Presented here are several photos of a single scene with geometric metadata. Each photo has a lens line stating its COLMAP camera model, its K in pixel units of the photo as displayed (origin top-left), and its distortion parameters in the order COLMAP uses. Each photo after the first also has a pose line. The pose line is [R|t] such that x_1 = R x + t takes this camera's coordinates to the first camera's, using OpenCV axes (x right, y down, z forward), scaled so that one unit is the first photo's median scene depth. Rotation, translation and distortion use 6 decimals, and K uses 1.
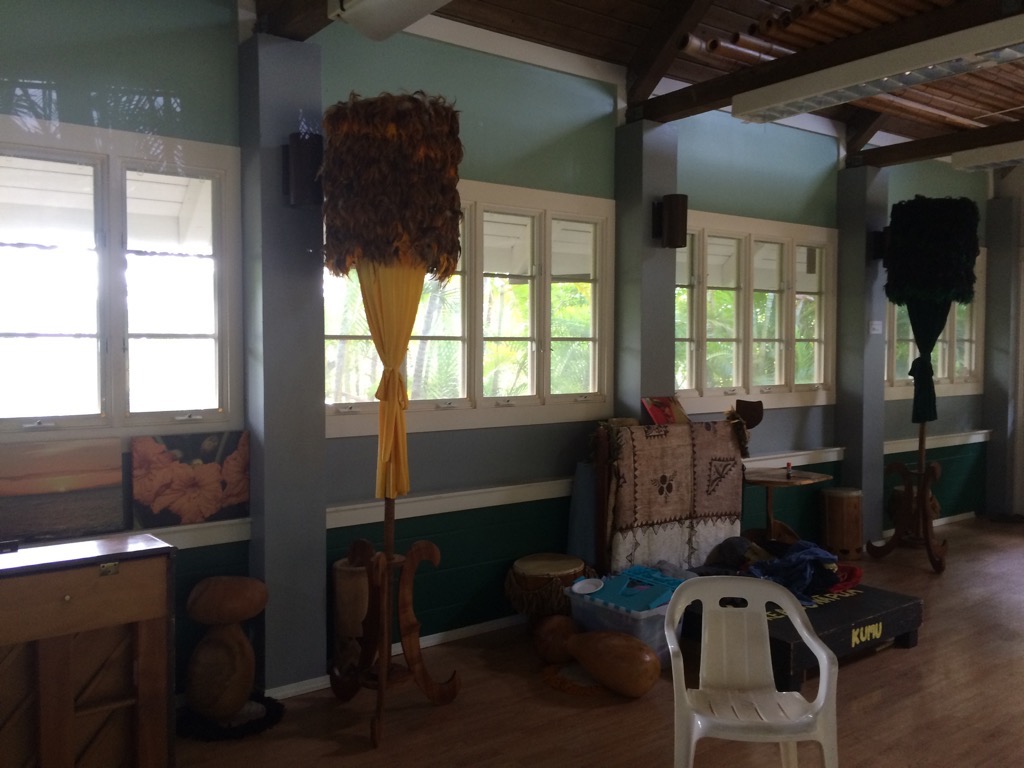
lens RADIAL K [[872.3, 0, 512.0], [0, 872.3, 384.0], [0, 0, 1]] dist [0.007369, 0.002602]
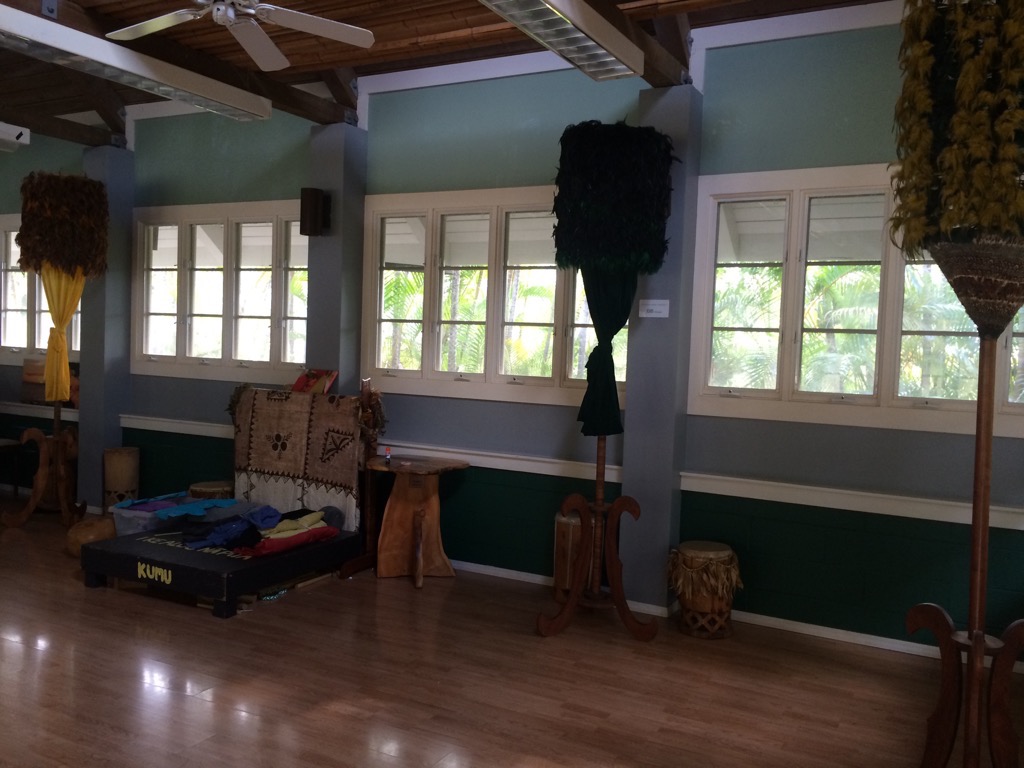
lens RADIAL K [[890.5, 0, 512.0], [0, 890.5, 384.0], [0, 0, 1]] dist [0.004684, -0.000736]
pose [[0.422325, 0.061854, -0.904331, 1.346131], [-0.068310, 0.997004, 0.036292, -0.025310], [0.903867, 0.046448, 0.425285, 0.760383]]
